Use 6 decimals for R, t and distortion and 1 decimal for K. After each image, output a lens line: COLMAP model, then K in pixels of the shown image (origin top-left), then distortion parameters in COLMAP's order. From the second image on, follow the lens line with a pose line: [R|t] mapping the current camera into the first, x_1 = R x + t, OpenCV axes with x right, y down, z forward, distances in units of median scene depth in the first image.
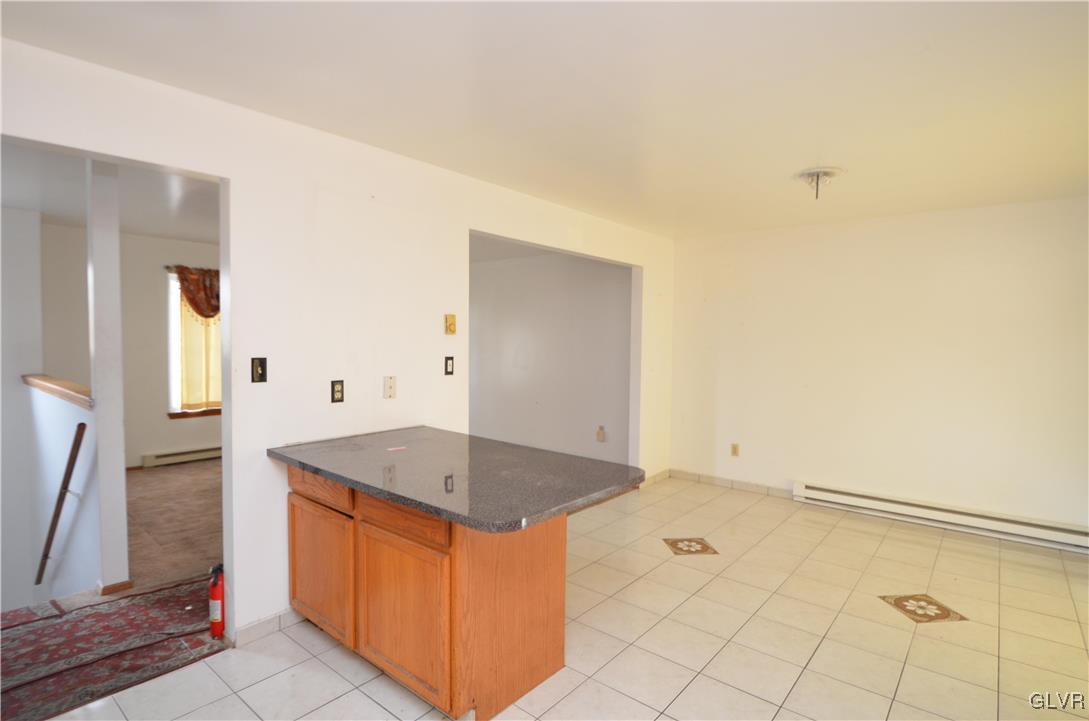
lens RADIAL K [[555.7, 0, 544.5], [0, 555.7, 360.5], [0, 0, 1]] dist [-0.000958, -0.020359]
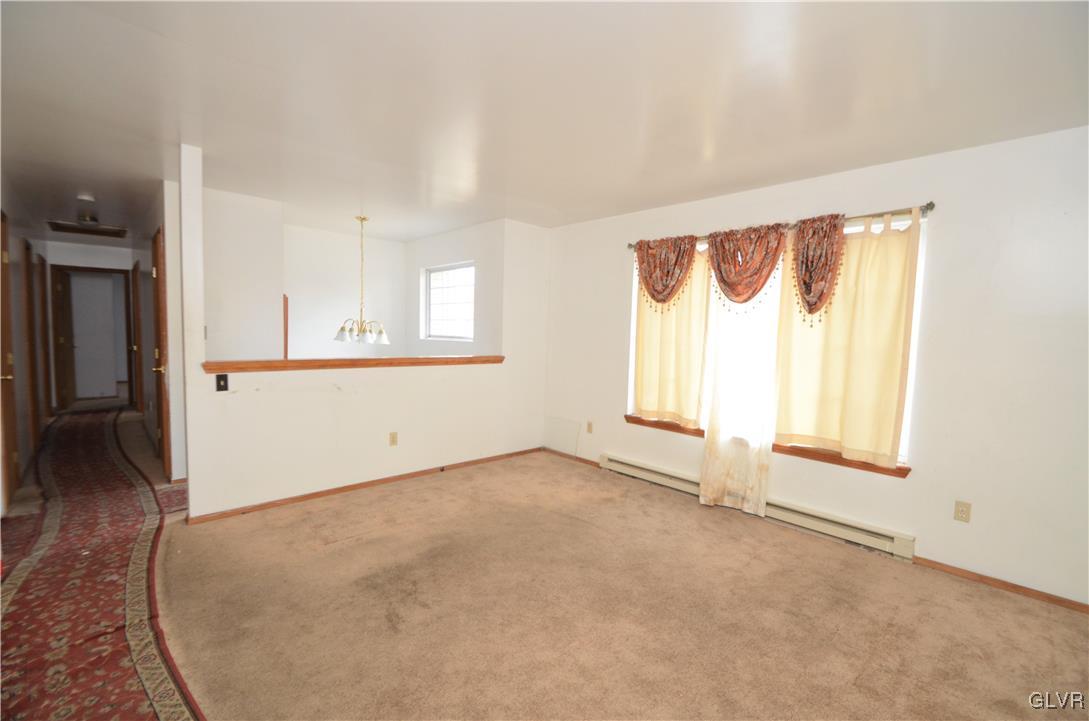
lens RADIAL K [[481.4, 0, 544.3], [0, 481.4, 363.9], [0, 0, 1]] dist [-0.000964, -0.000322]
pose [[-0.120242, 0.056554, -0.991132, 0.081477], [-0.068721, 0.995507, 0.065140, -0.024809], [0.990363, 0.075944, -0.115815, 0.939396]]
